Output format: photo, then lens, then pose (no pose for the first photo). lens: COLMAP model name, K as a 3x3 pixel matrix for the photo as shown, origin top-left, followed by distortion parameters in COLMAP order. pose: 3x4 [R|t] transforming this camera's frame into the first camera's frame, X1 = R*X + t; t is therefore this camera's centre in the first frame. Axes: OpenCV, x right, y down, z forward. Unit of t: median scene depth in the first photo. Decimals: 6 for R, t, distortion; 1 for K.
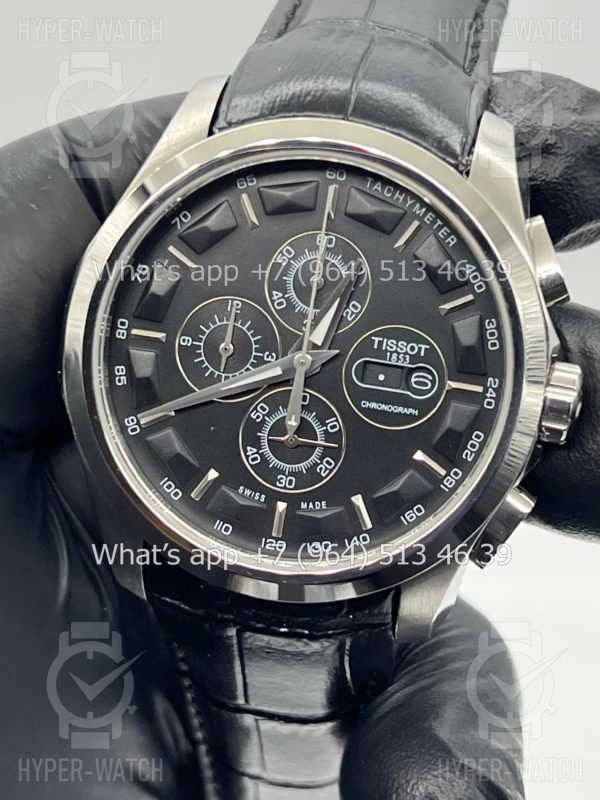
lens RADIAL K [[1917.1, 0, 305.5], [0, 1917.1, 396.2], [0, 0, 1]] dist [0.244969, 0.000000]
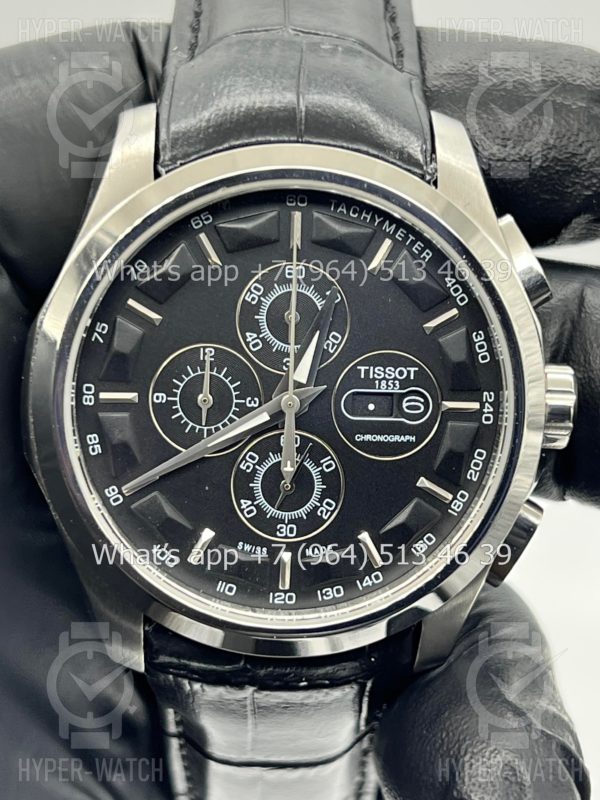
lens RADIAL K [[1917.1, 0, 302.2], [0, 1917.1, 406.1], [0, 0, 1]] dist [0.244969, 0.000000]
pose [[0.978889, -0.144645, 0.144411, -0.130536], [0.136722, 0.988578, 0.063410, -0.074941], [-0.151933, -0.042327, 0.987484, 0.069316]]
